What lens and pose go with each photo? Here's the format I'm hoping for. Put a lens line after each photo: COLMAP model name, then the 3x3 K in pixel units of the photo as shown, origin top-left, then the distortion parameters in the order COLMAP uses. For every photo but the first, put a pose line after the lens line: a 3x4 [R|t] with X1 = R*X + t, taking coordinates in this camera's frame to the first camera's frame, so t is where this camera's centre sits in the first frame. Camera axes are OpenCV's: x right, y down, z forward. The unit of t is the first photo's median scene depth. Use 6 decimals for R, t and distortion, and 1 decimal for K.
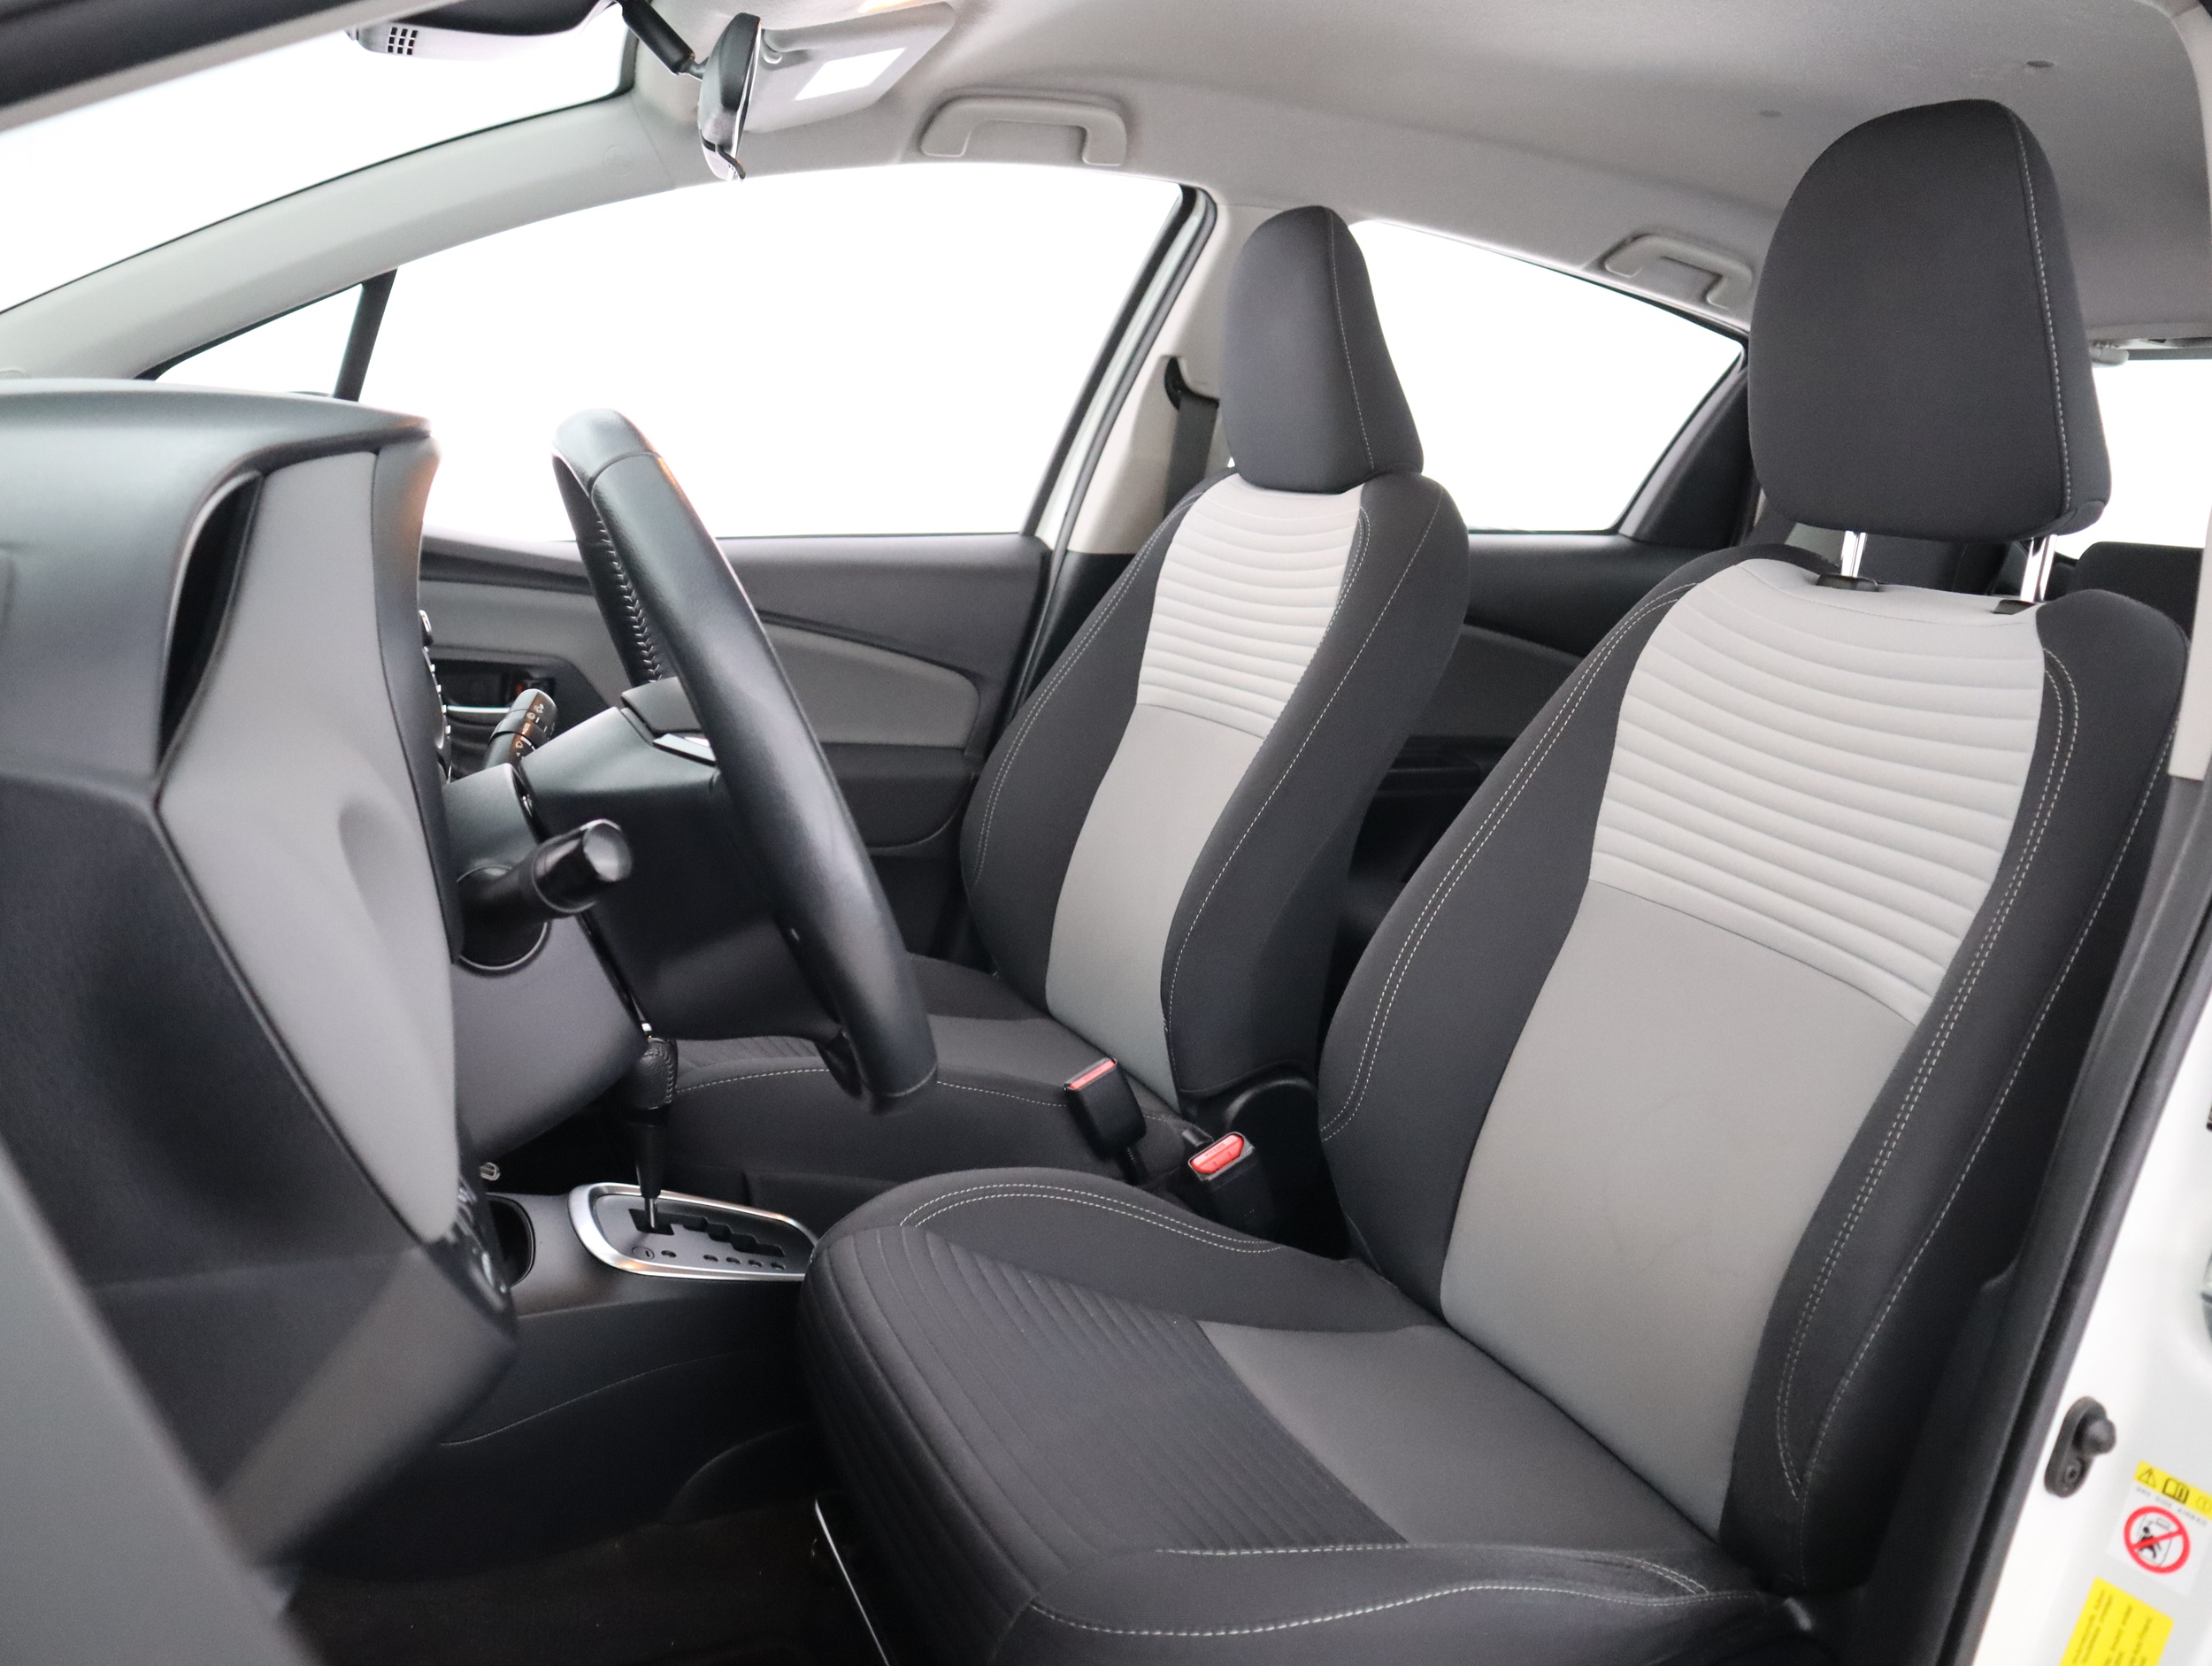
lens RADIAL K [[1783.4, 0, 1106.0], [0, 1783.4, 833.0], [0, 0, 1]] dist [-0.097088, 0.003887]
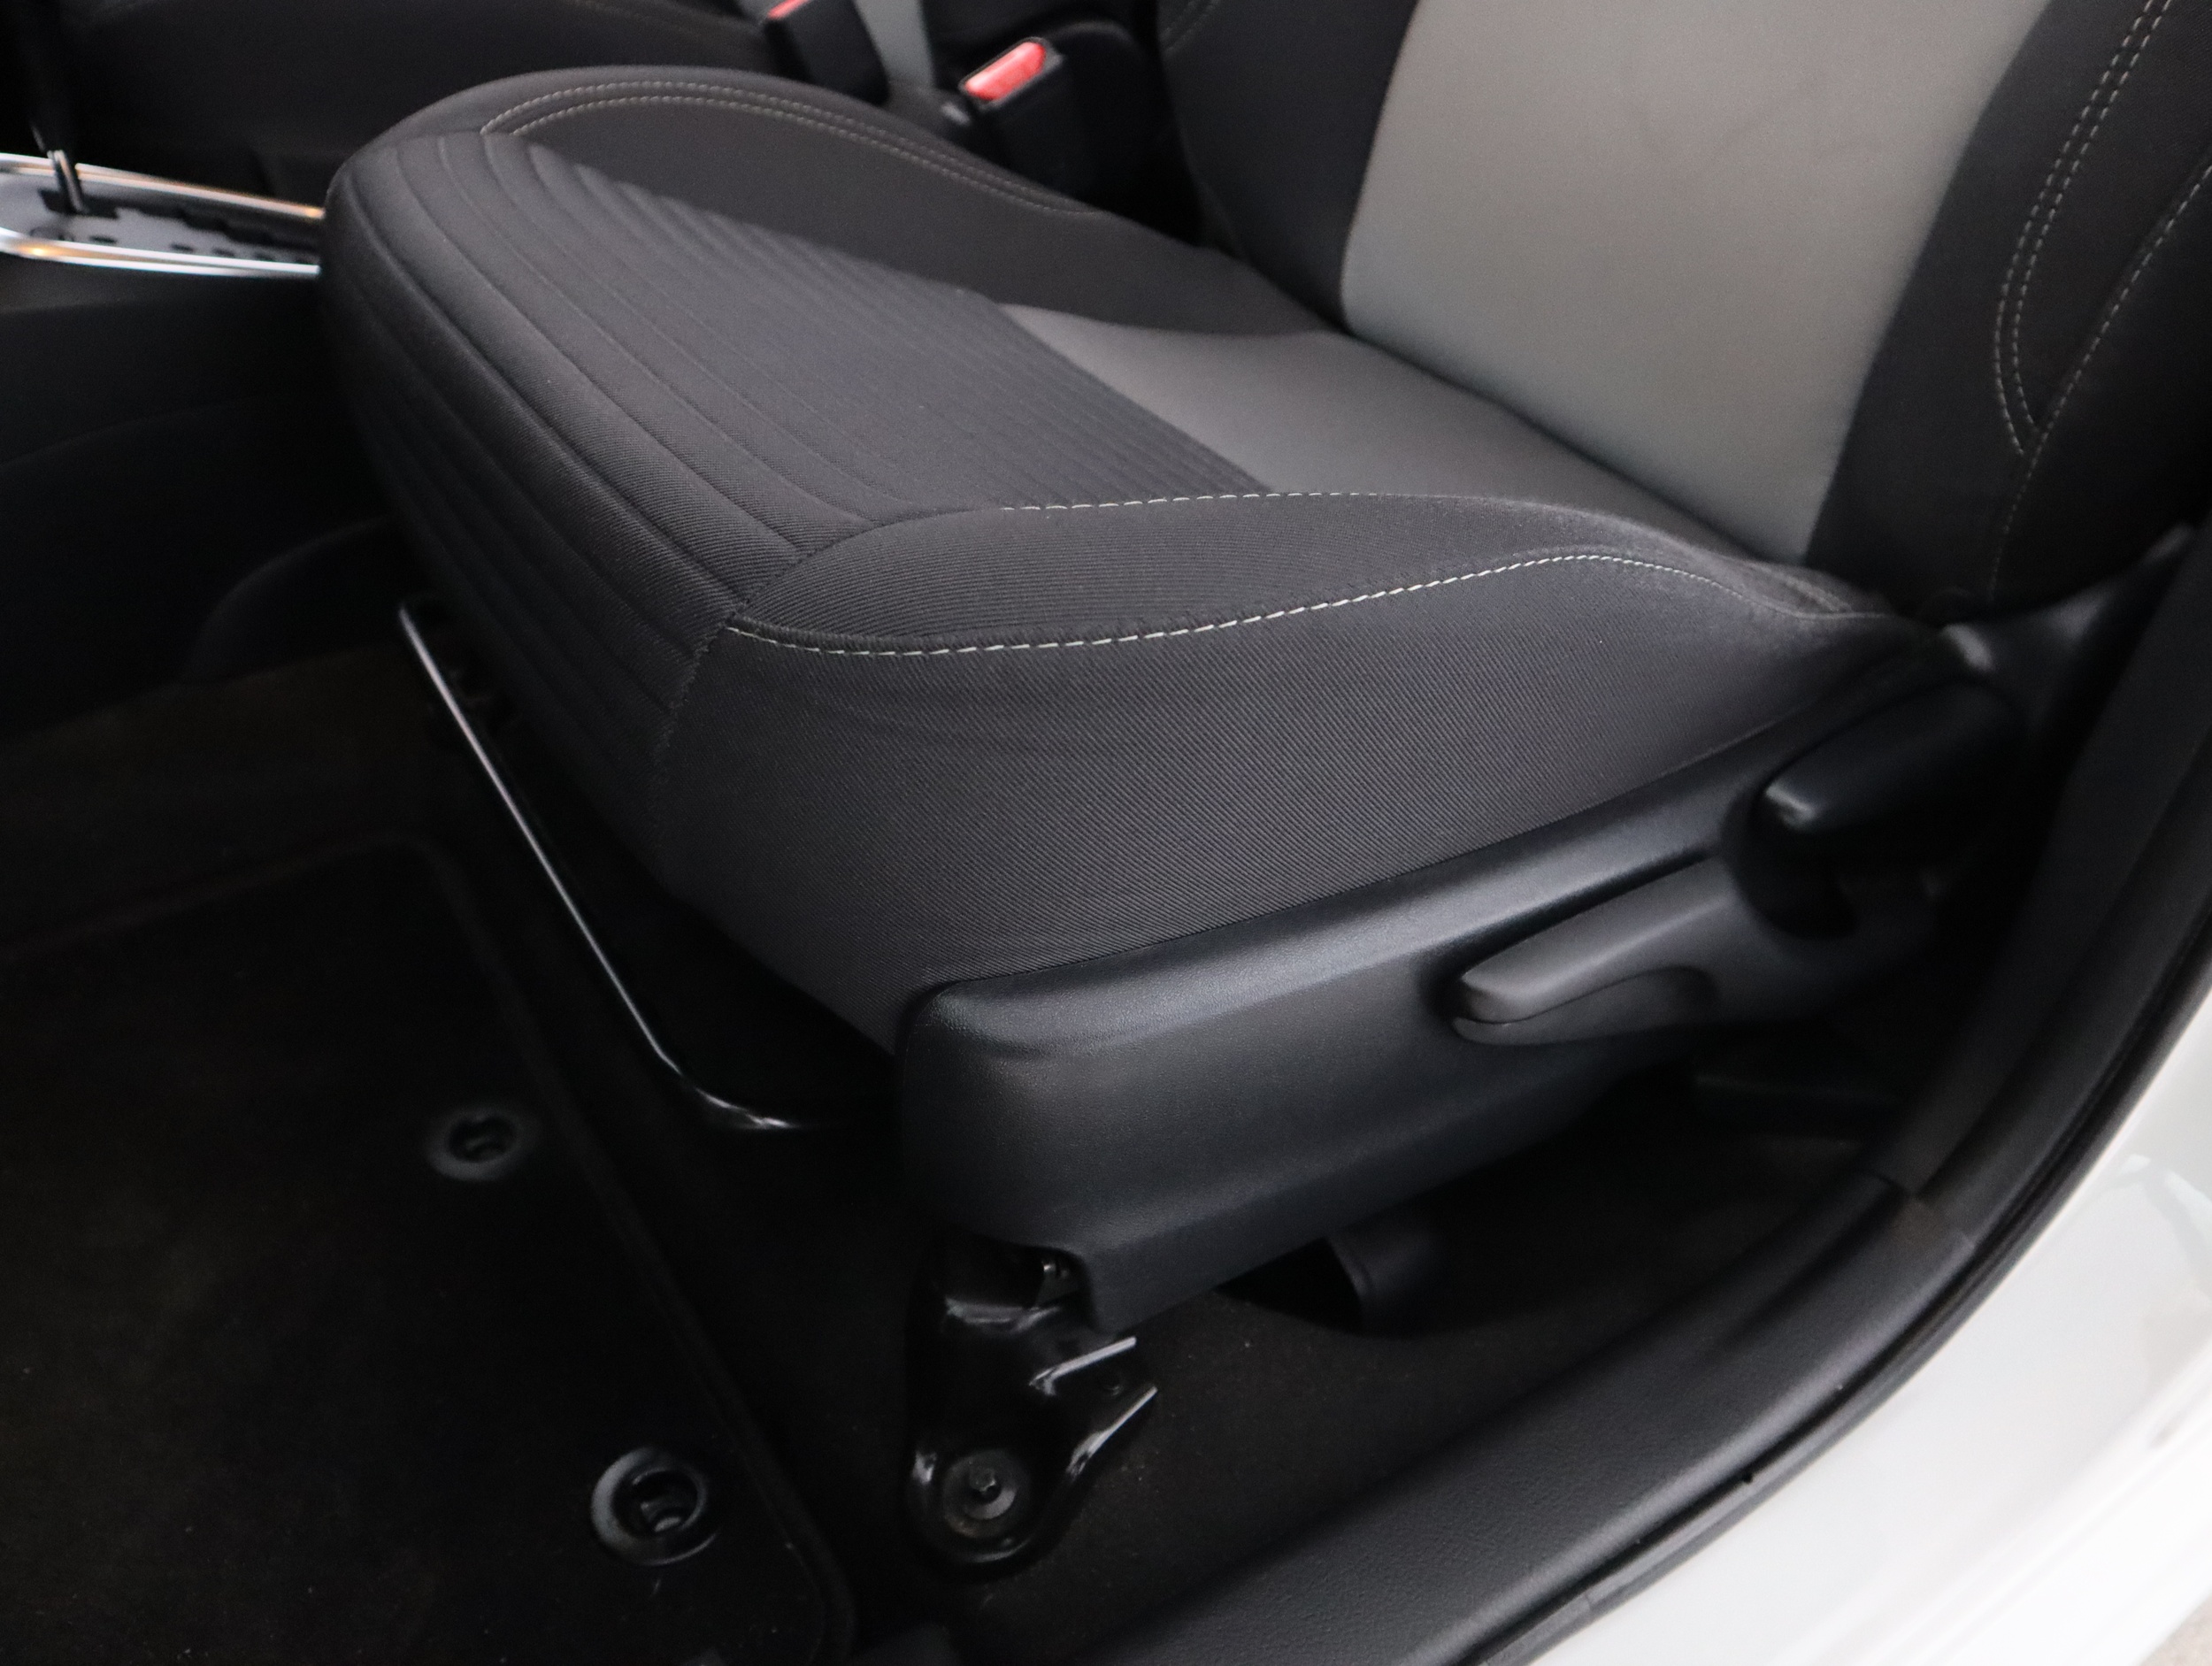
lens RADIAL K [[1459.5, 0, 1106.0], [0, 1459.5, 833.0], [0, 0, 1]] dist [-0.026052, 0.000886]
pose [[0.984724, -0.074135, 0.157551, -0.005531], [0.009083, 0.925473, 0.378706, 0.259863], [-0.173884, -0.371490, 0.912009, 0.449723]]
